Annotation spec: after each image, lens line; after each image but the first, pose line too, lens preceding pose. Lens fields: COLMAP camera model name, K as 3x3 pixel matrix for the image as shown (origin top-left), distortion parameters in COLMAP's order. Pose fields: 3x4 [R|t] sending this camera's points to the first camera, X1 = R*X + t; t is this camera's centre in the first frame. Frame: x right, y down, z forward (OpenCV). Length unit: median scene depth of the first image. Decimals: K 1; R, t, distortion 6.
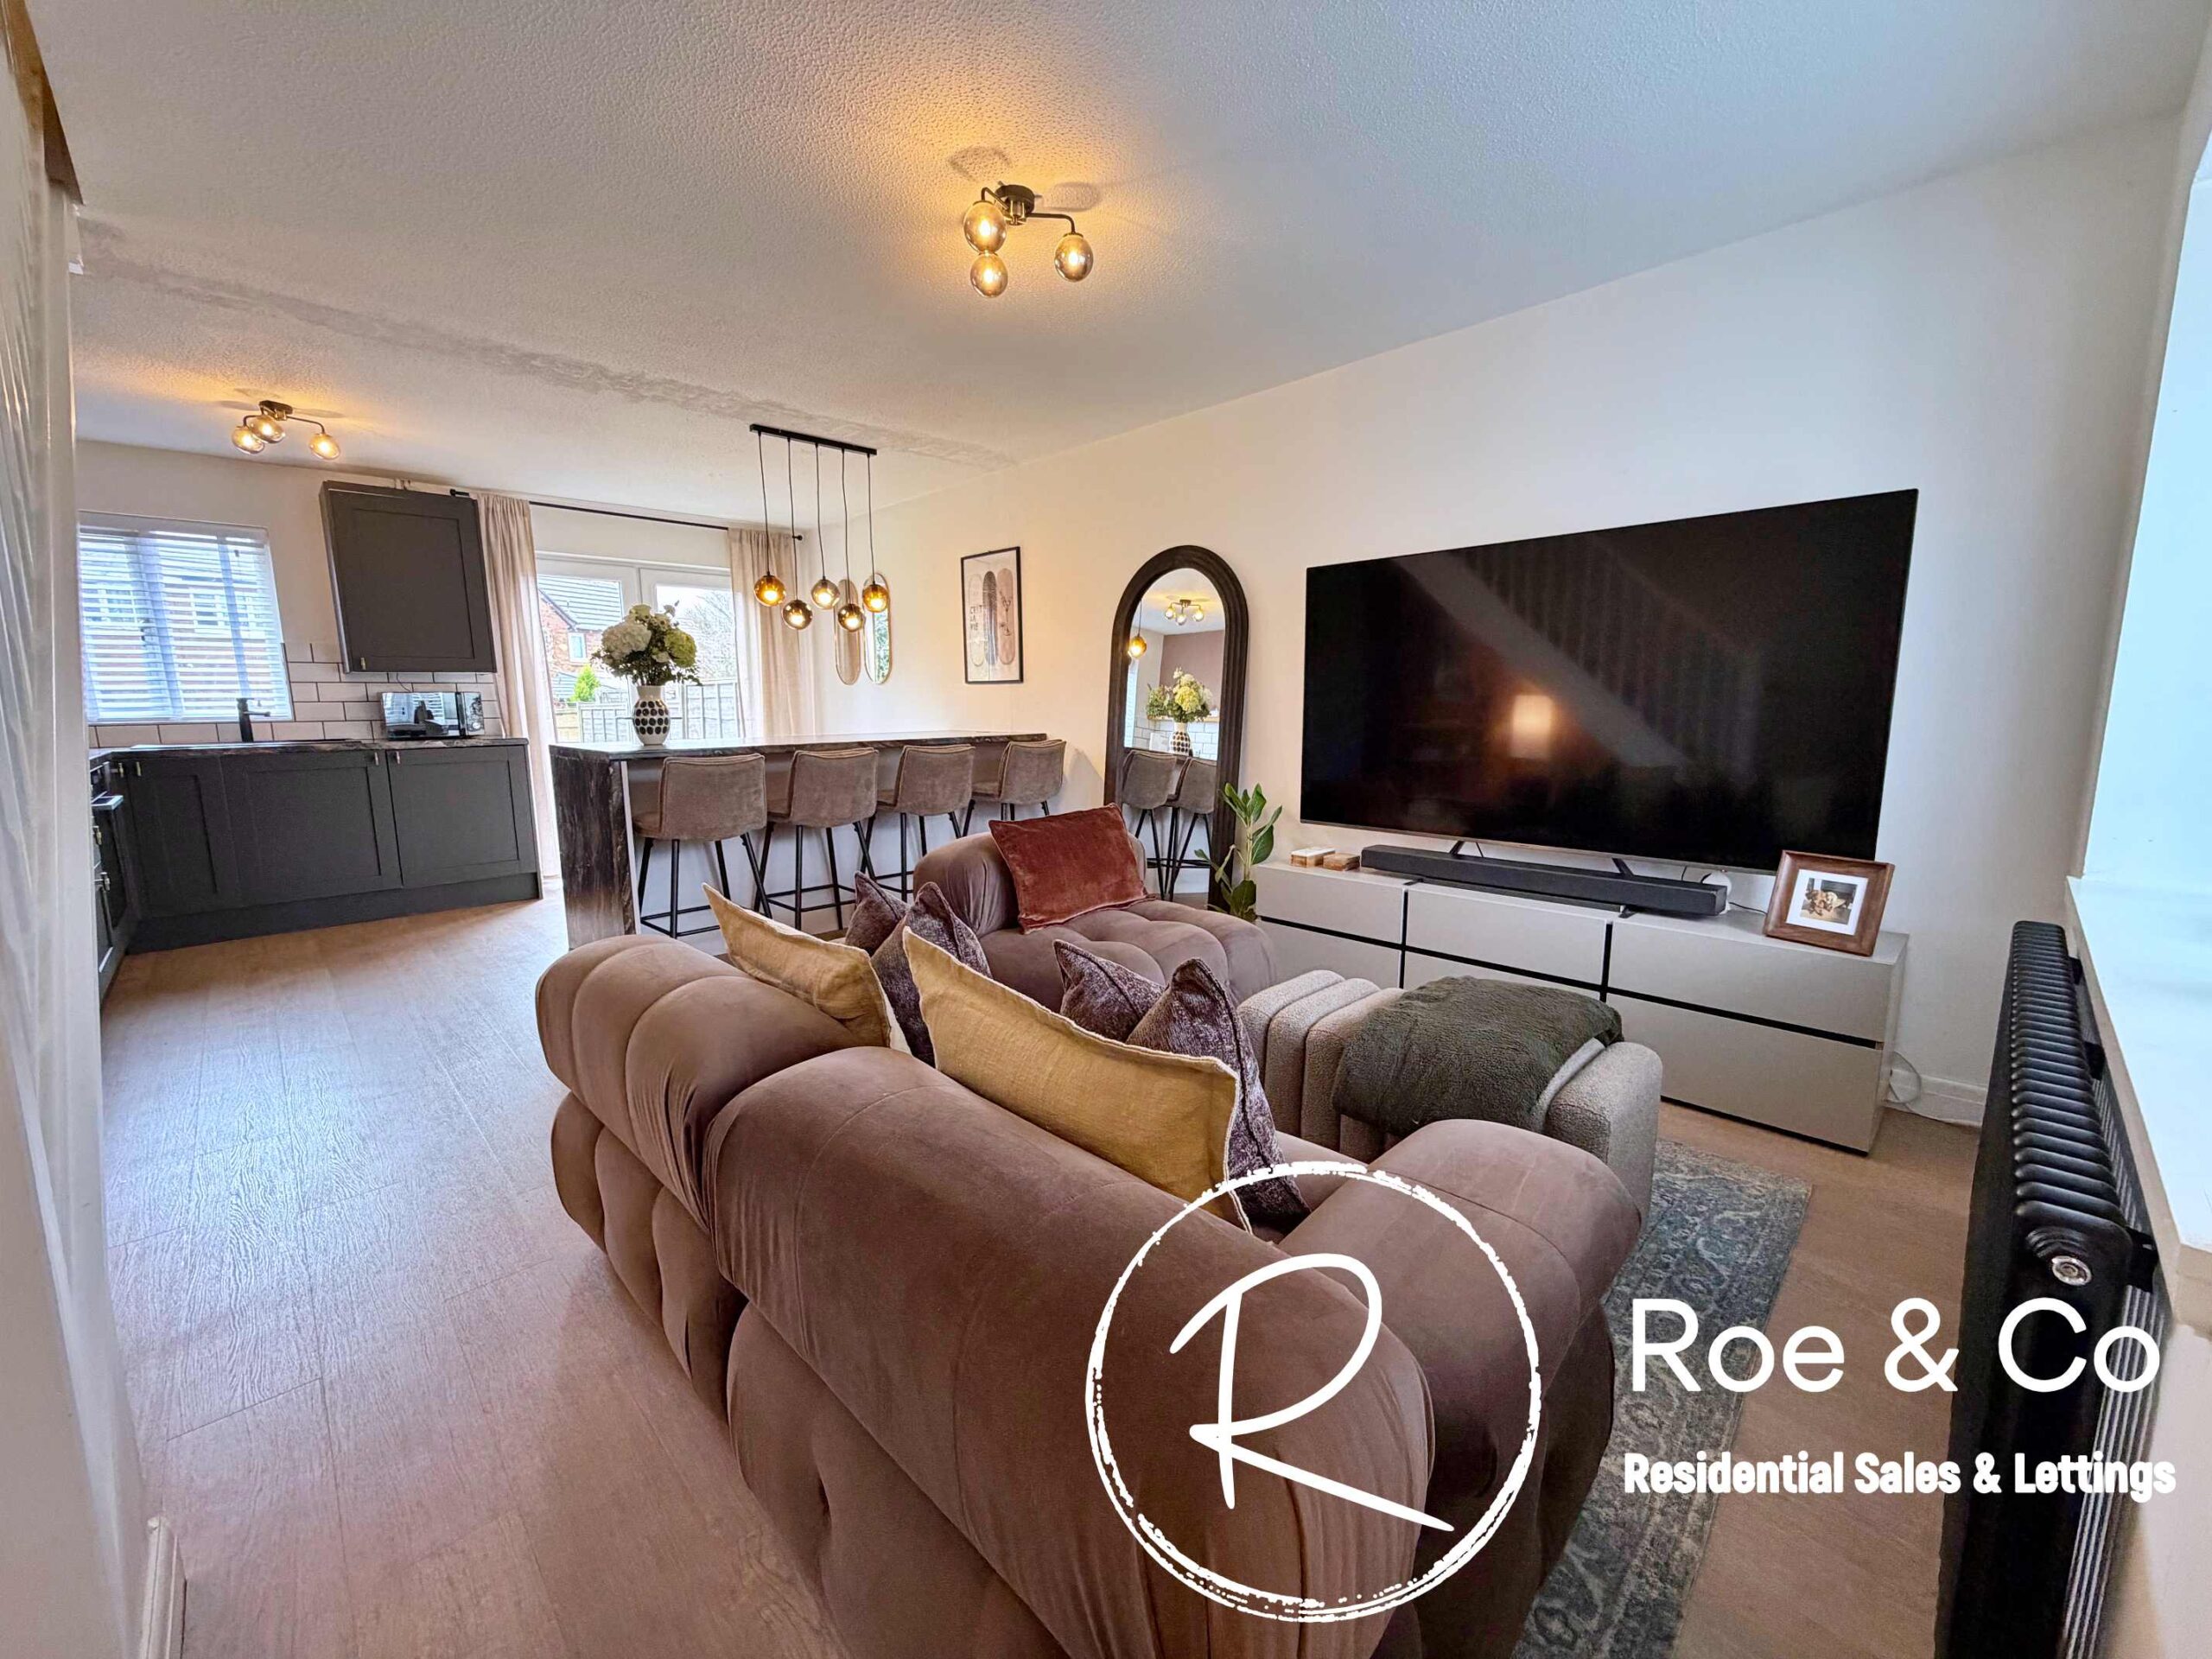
lens RADIAL K [[883.8, 0, 1098.6], [0, 883.8, 826.7], [0, 0, 1]] dist [0.000682, -0.000347]
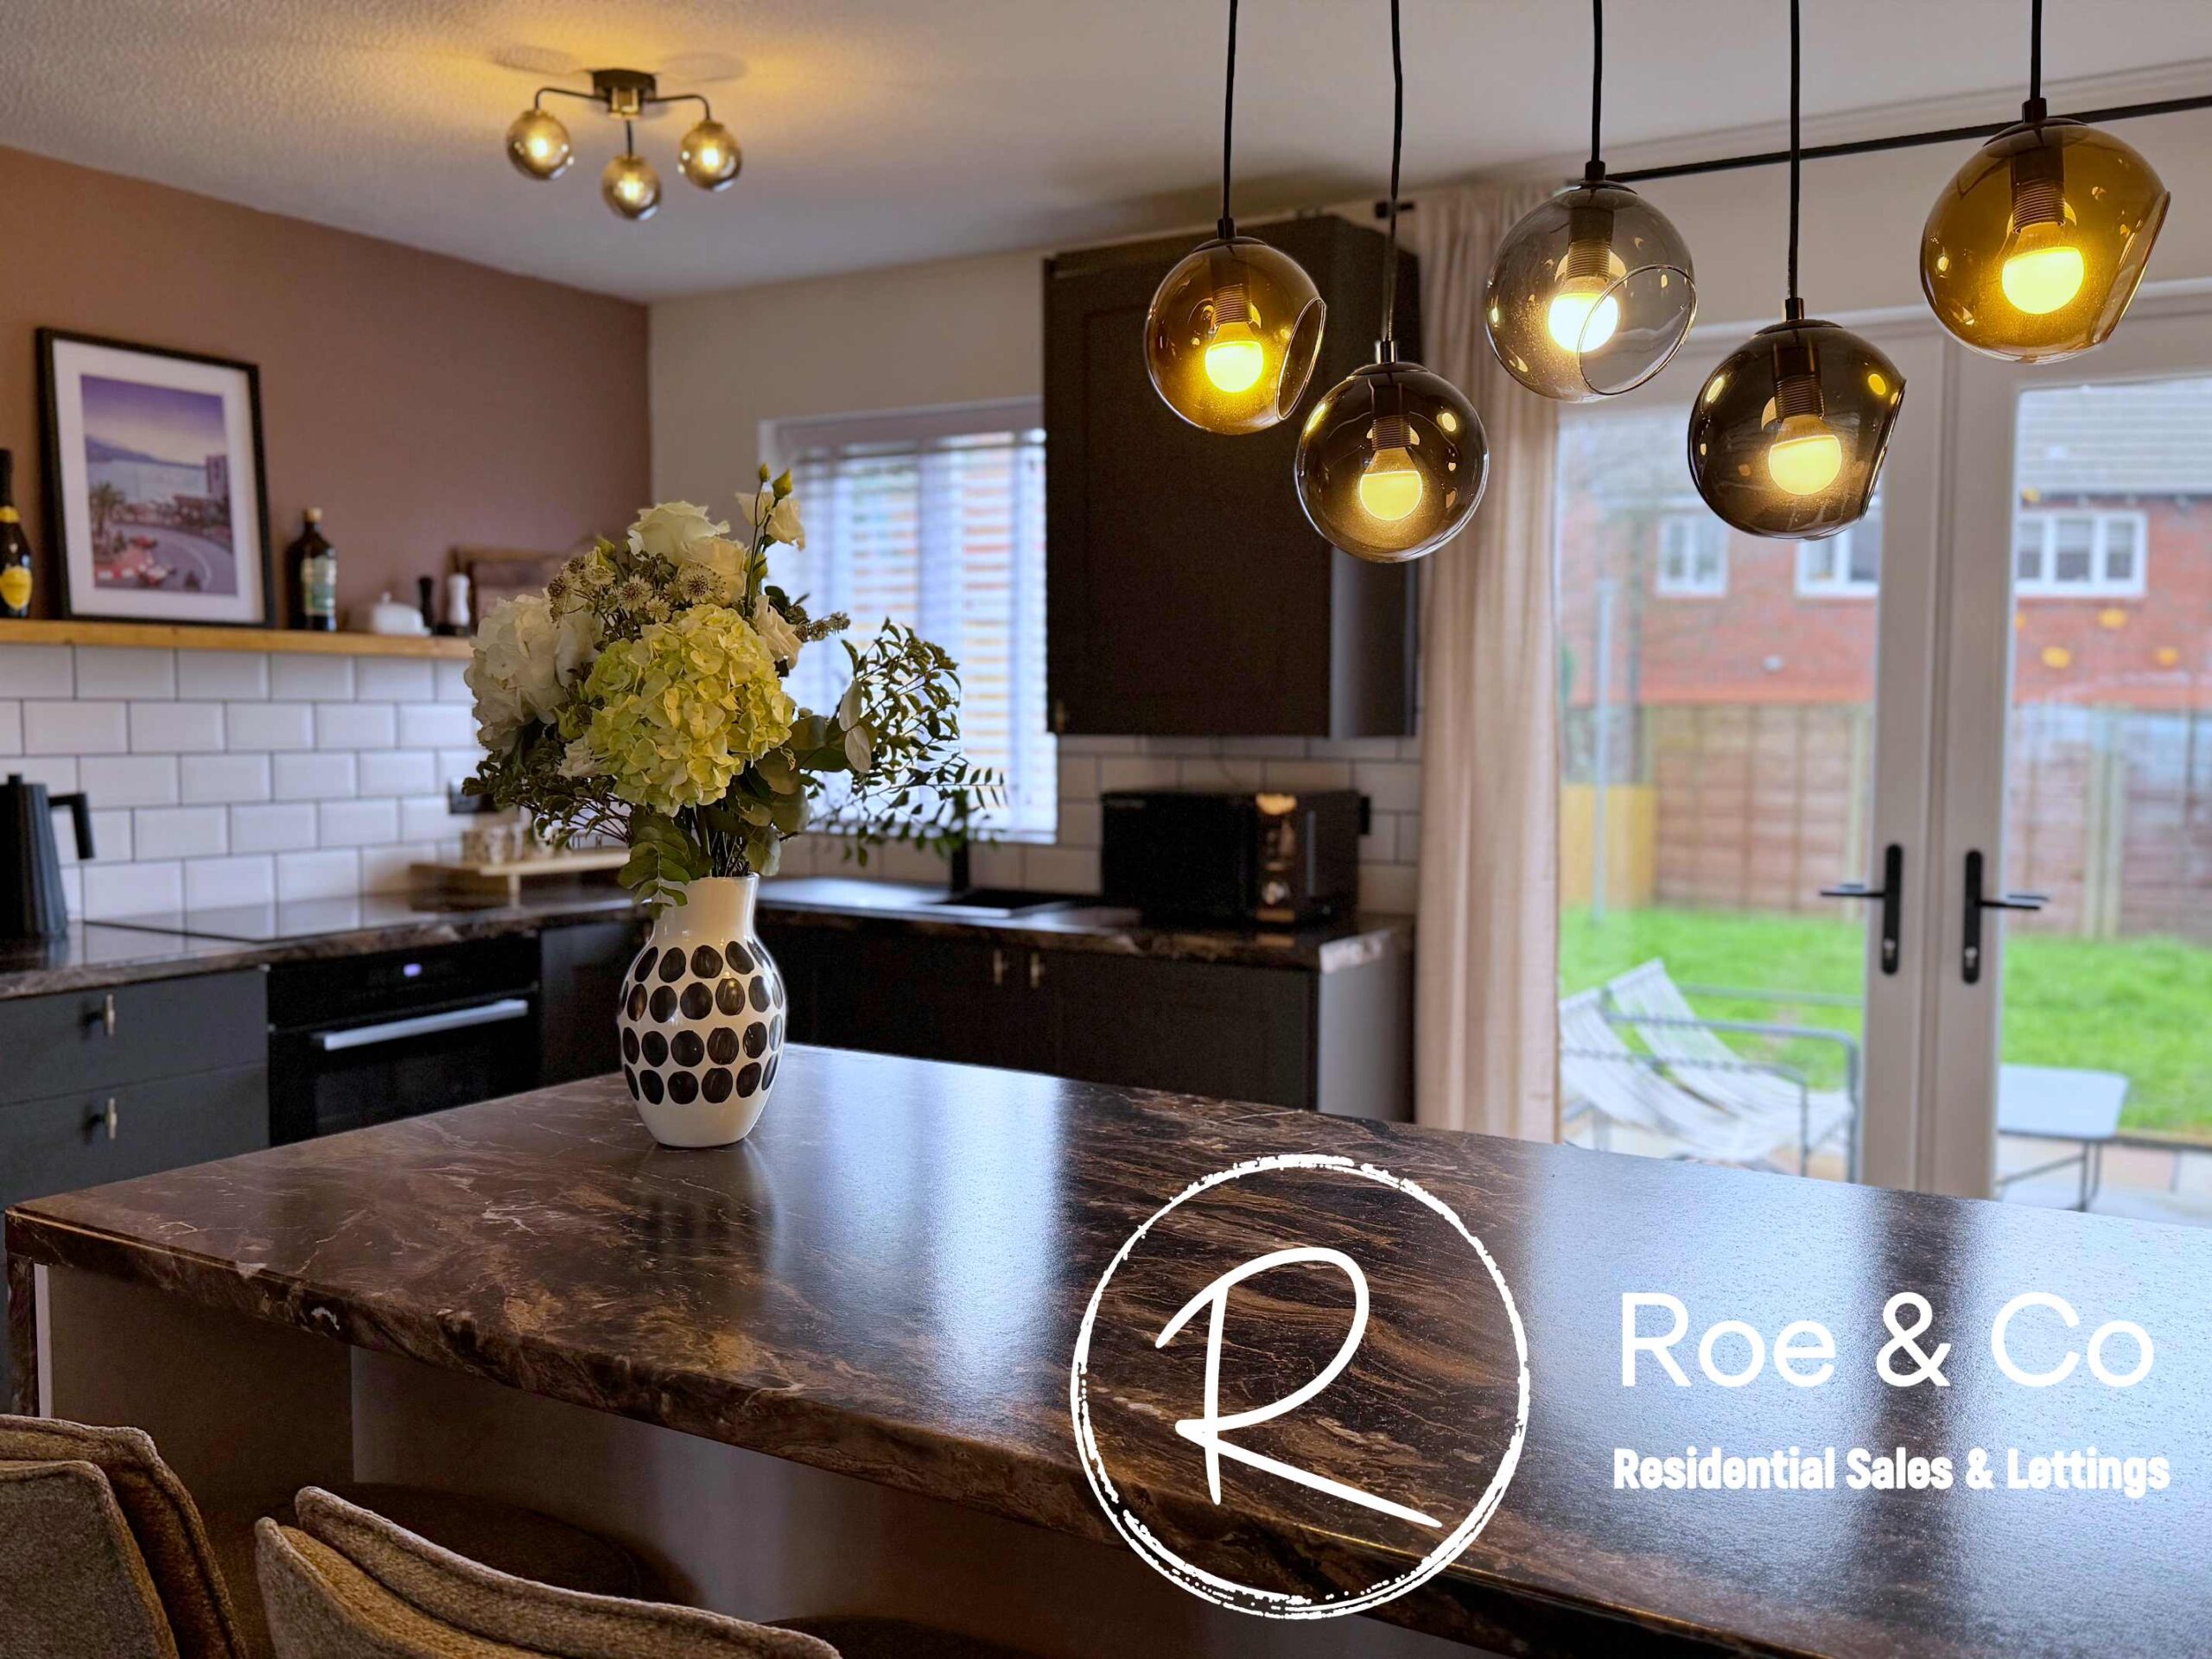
lens RADIAL K [[1919.5, 0, 1112.4], [0, 1919.5, 840.8], [0, 0, 1]] dist [0.133054, -0.259548]
pose [[0.255185, 0.073364, -0.964105, -0.029832], [-0.145476, 0.988680, 0.036728, -0.194554], [0.955886, 0.130882, 0.262969, 0.939257]]
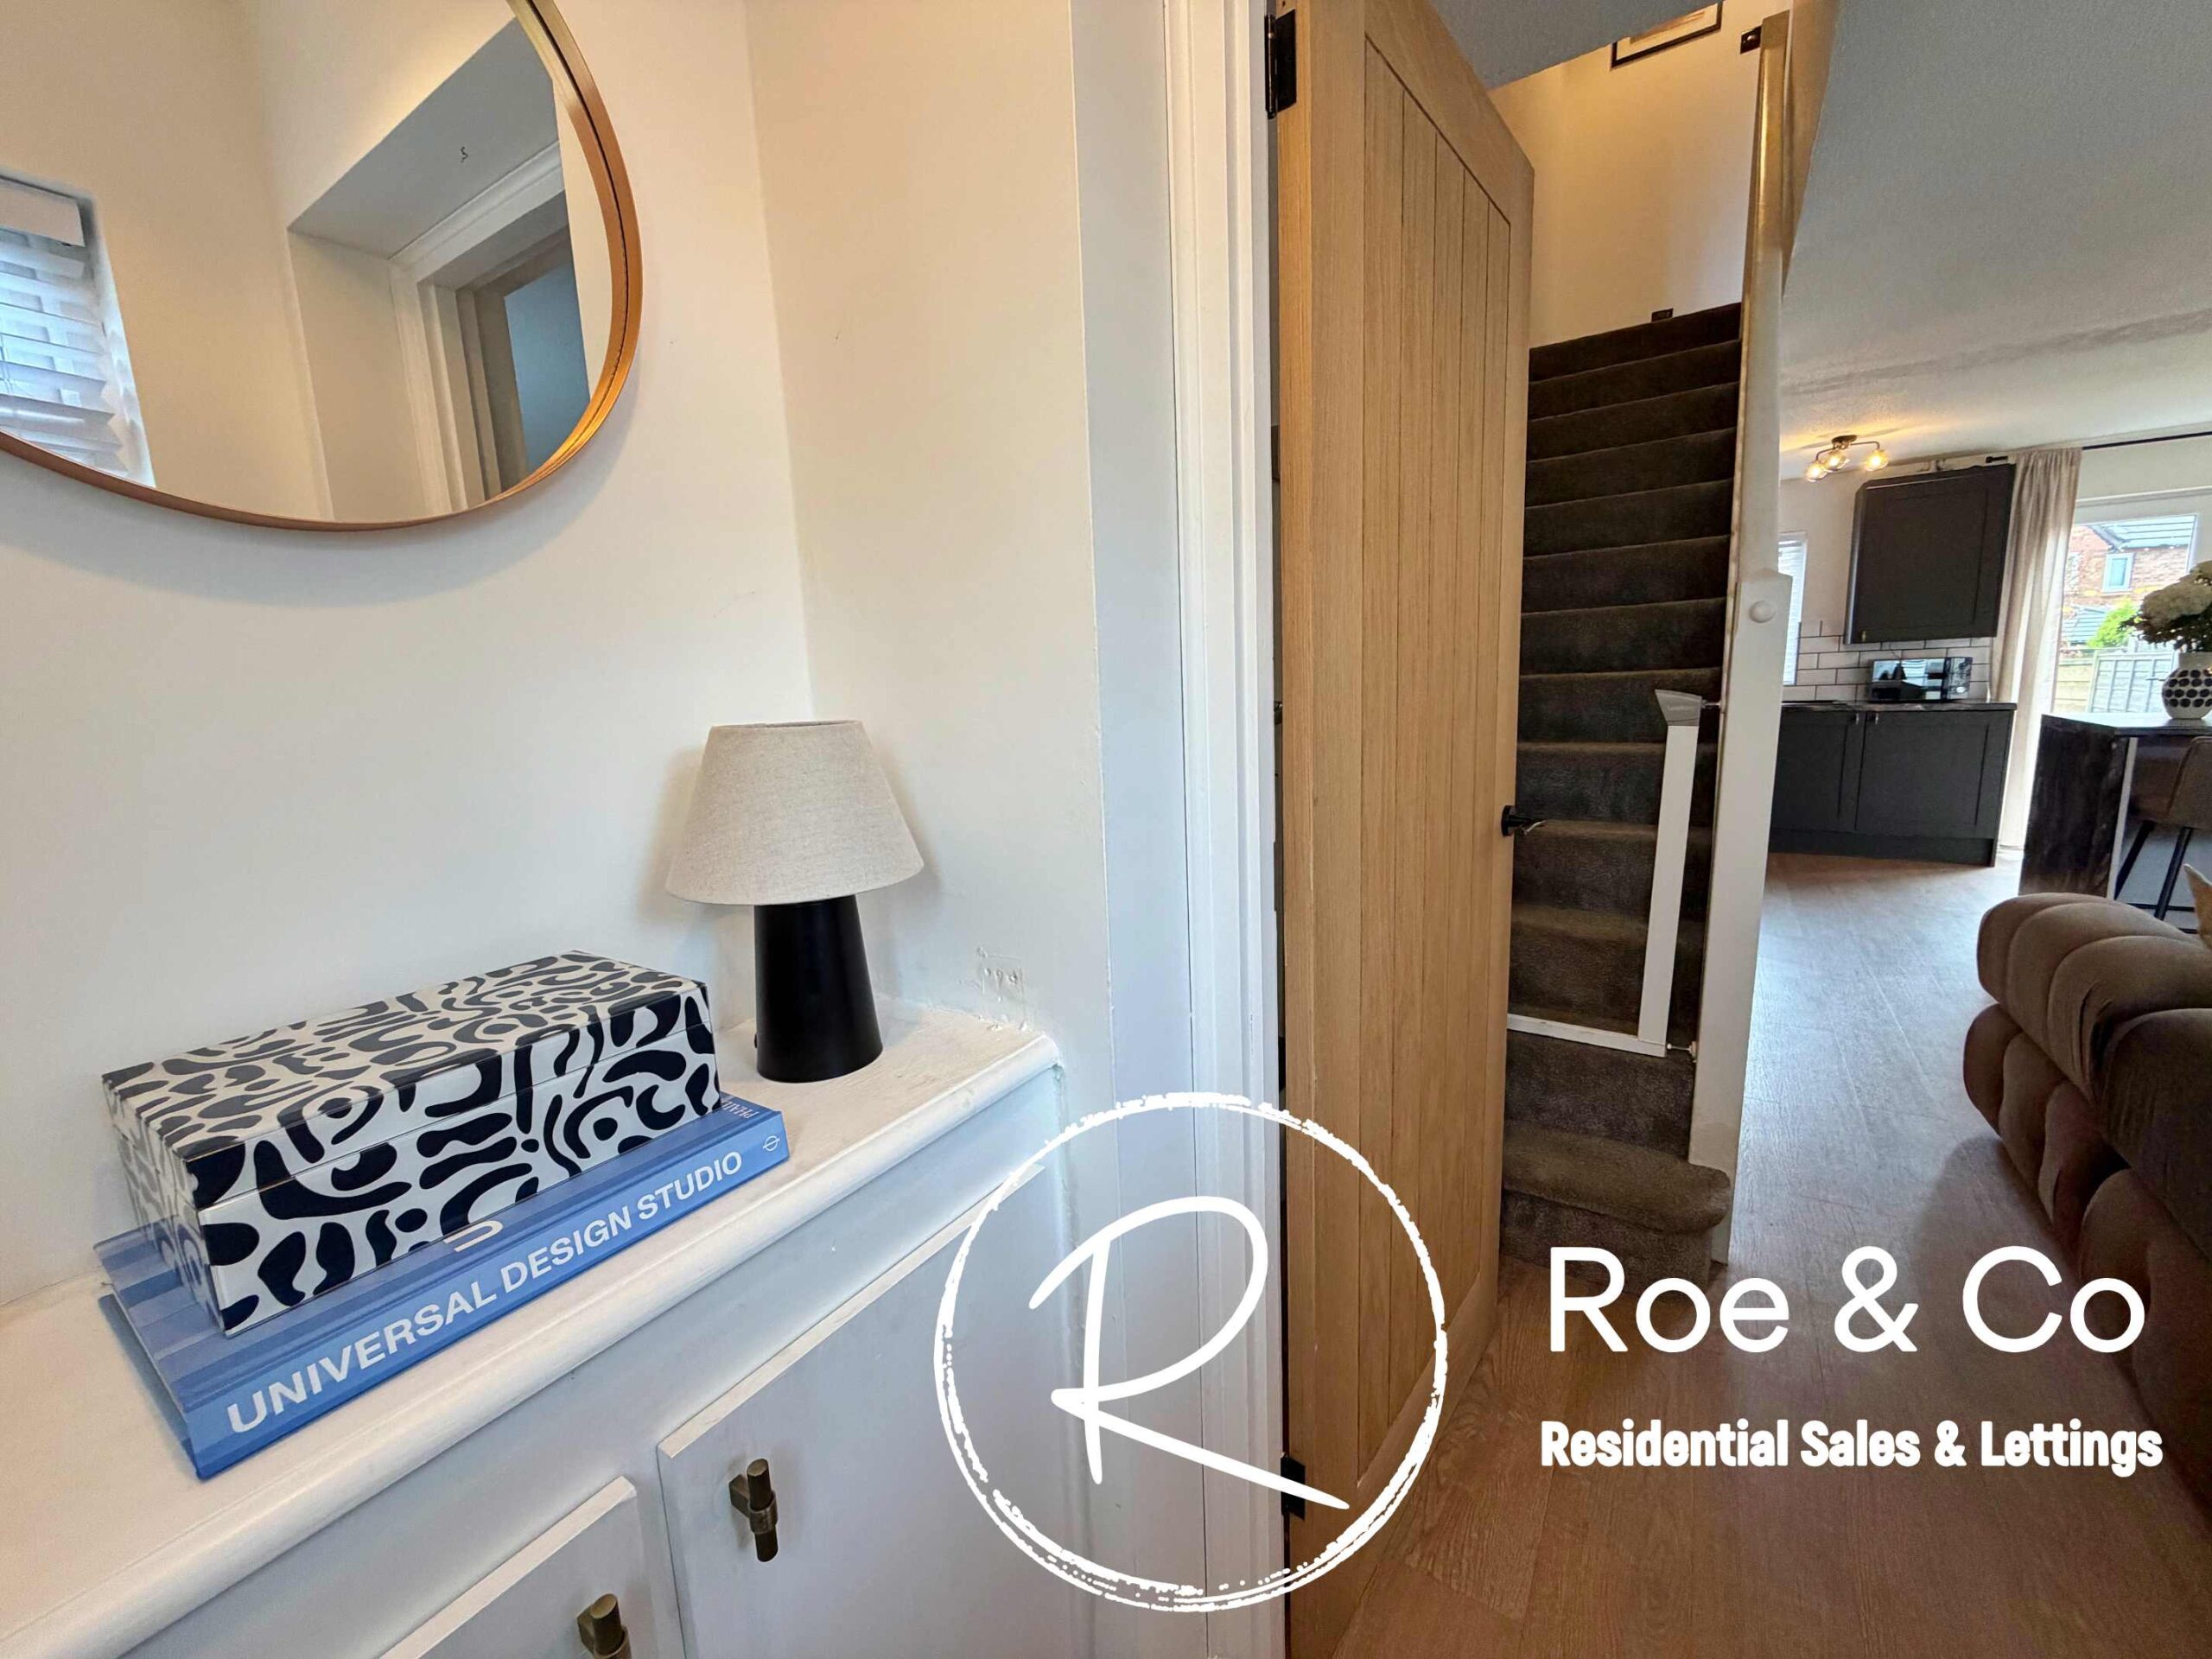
lens RADIAL K [[883.8, 0, 1098.6], [0, 883.8, 826.7], [0, 0, 1]] dist [0.000682, -0.000347]
pose [[0.203214, 0.160662, -0.965863, 0.150307], [-0.103093, 0.984474, 0.142067, 0.000928], [0.973692, 0.070703, 0.216622, -0.251611]]
